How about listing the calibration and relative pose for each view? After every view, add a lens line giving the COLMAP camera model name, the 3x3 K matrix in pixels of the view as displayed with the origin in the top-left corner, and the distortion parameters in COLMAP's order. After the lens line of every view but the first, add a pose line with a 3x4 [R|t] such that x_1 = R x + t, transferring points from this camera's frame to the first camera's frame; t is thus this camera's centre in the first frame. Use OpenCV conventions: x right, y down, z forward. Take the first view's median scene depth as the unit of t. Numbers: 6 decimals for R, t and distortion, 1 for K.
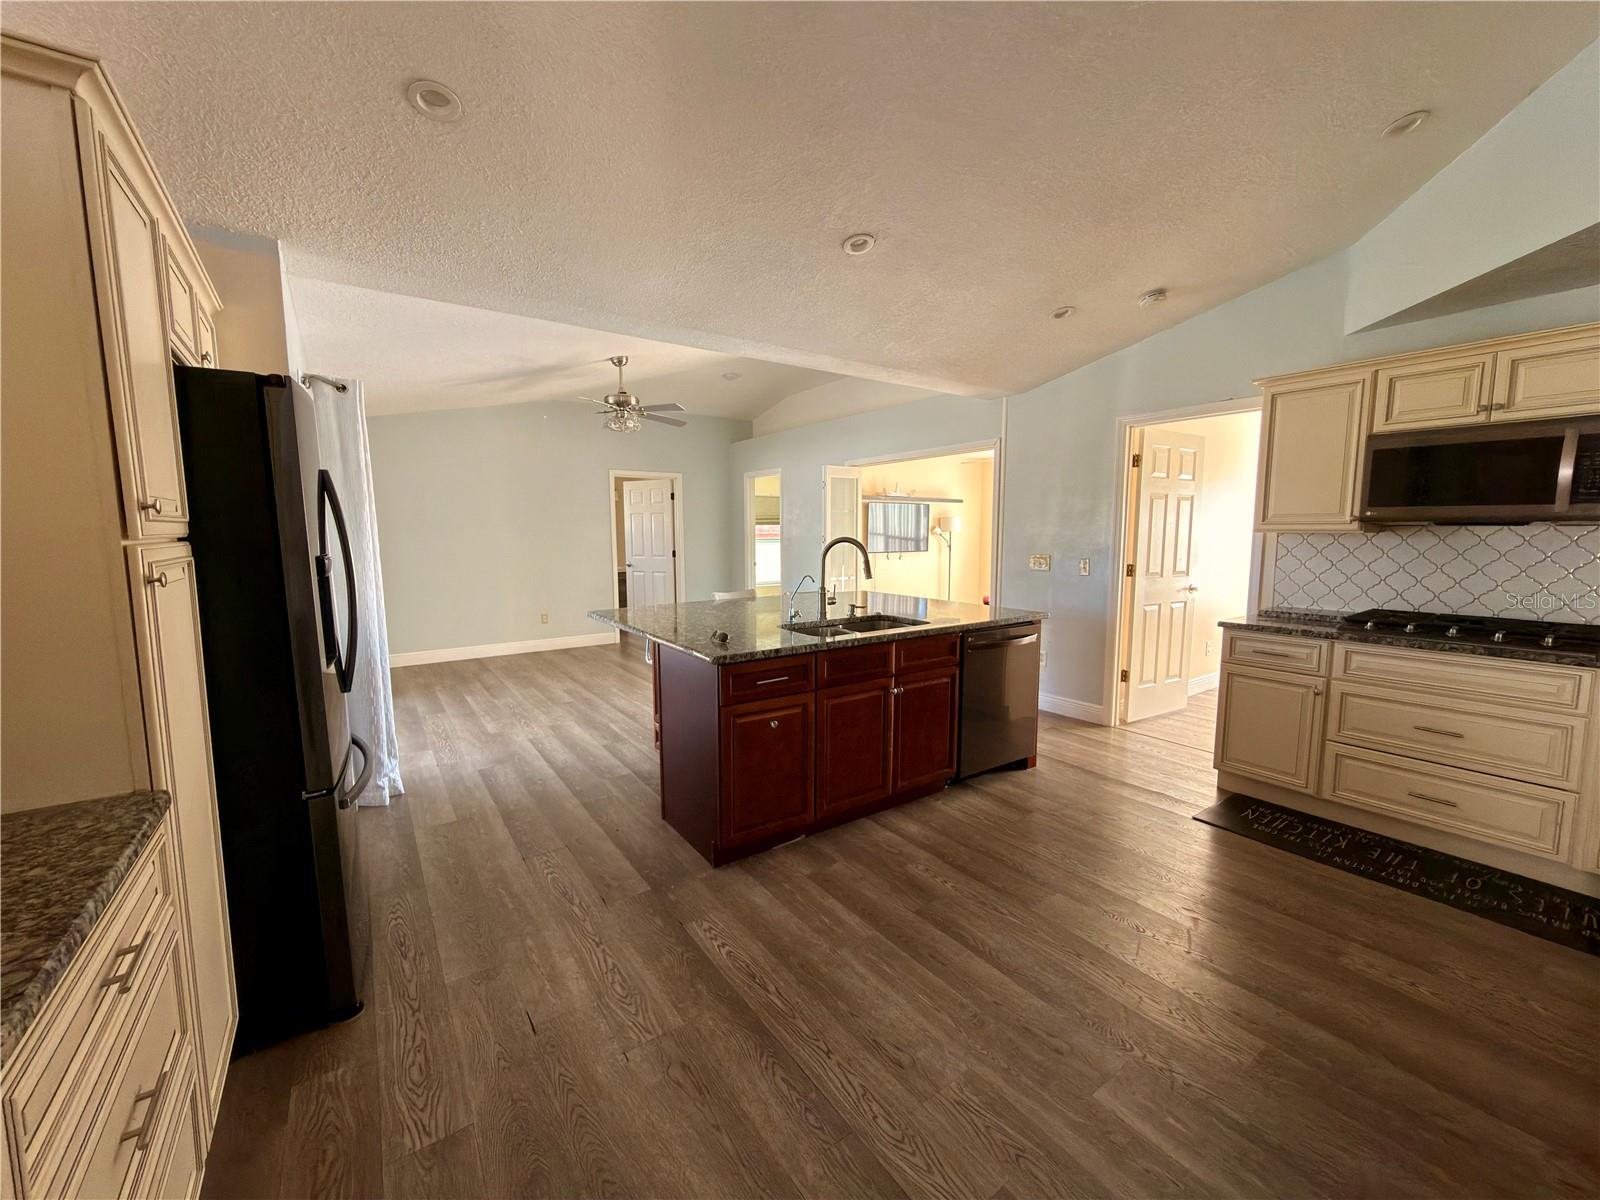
lens RADIAL K [[637.1, 0, 800.3], [0, 637.1, 595.0], [0, 0, 1]] dist [-0.000269, 0.000528]
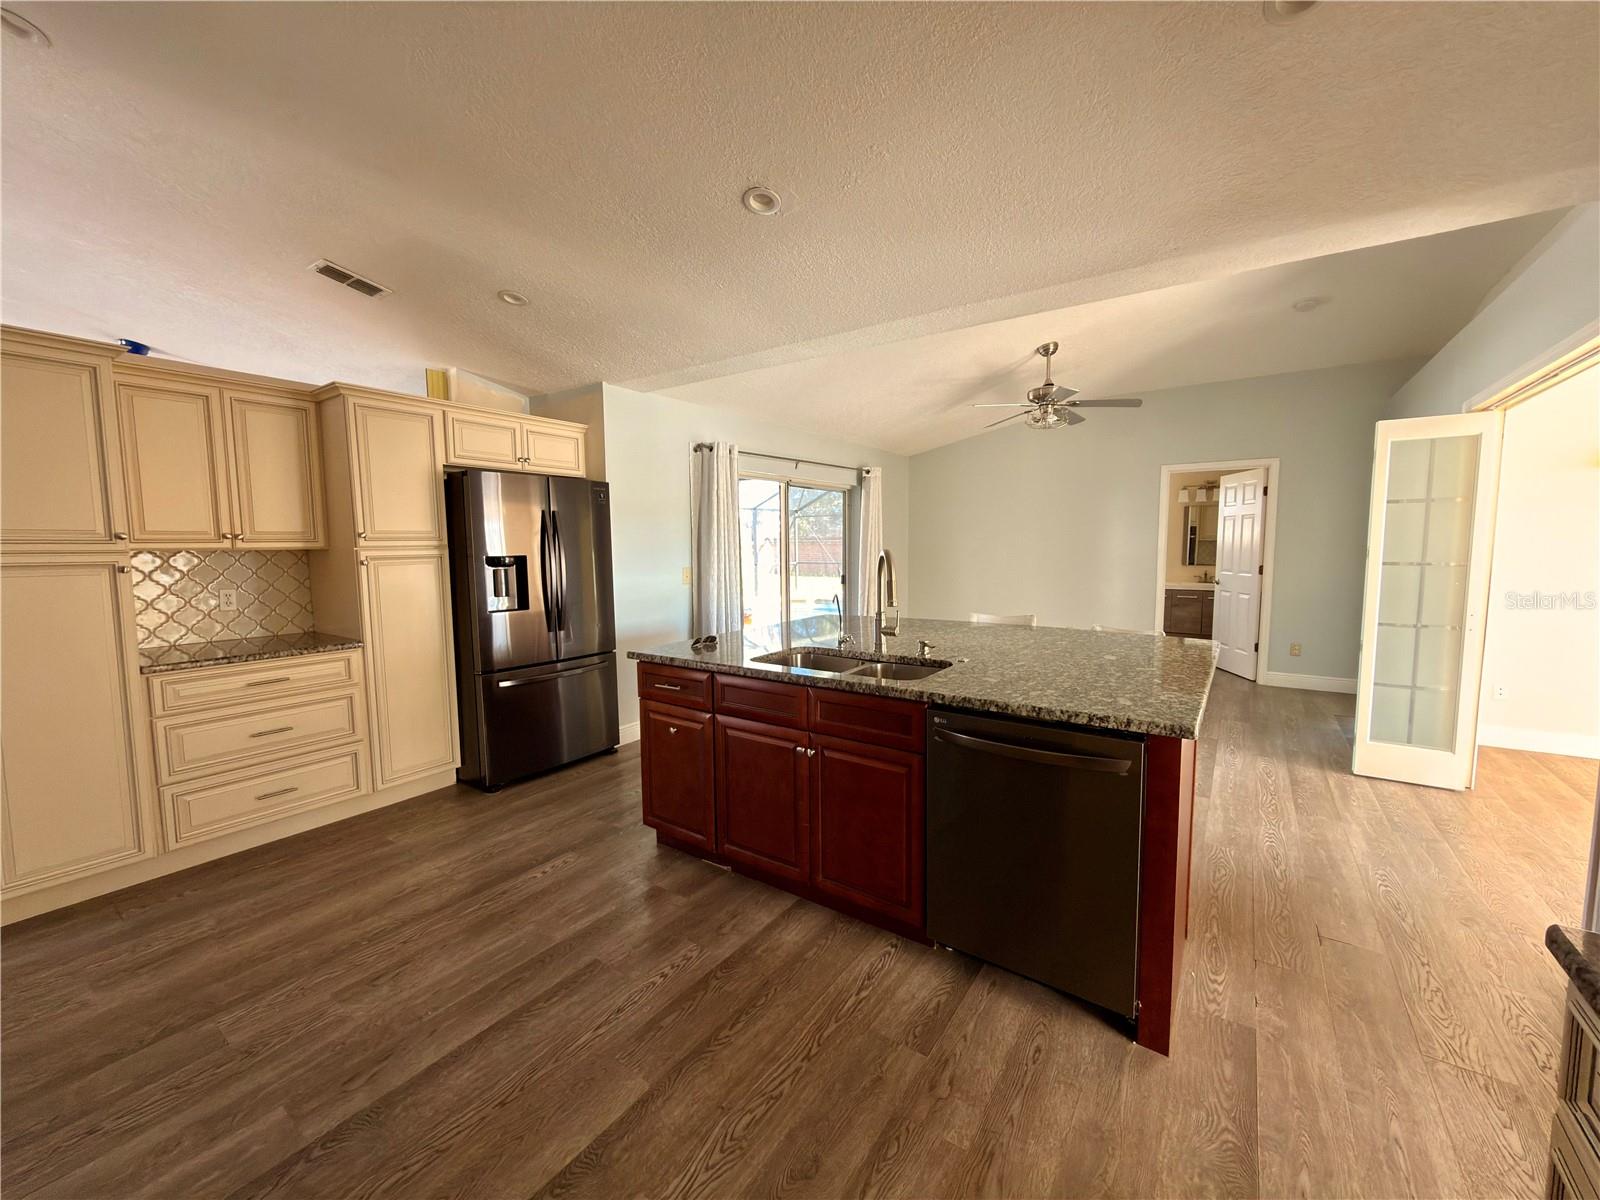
lens RADIAL K [[637.1, 0, 800.3], [0, 637.1, 595.0], [0, 0, 1]] dist [-0.000269, 0.000528]
pose [[0.344231, 0.079703, -0.935496, 0.845684], [-0.089107, 0.994666, 0.051956, -0.075487], [0.934647, 0.065474, 0.349497, 0.710294]]
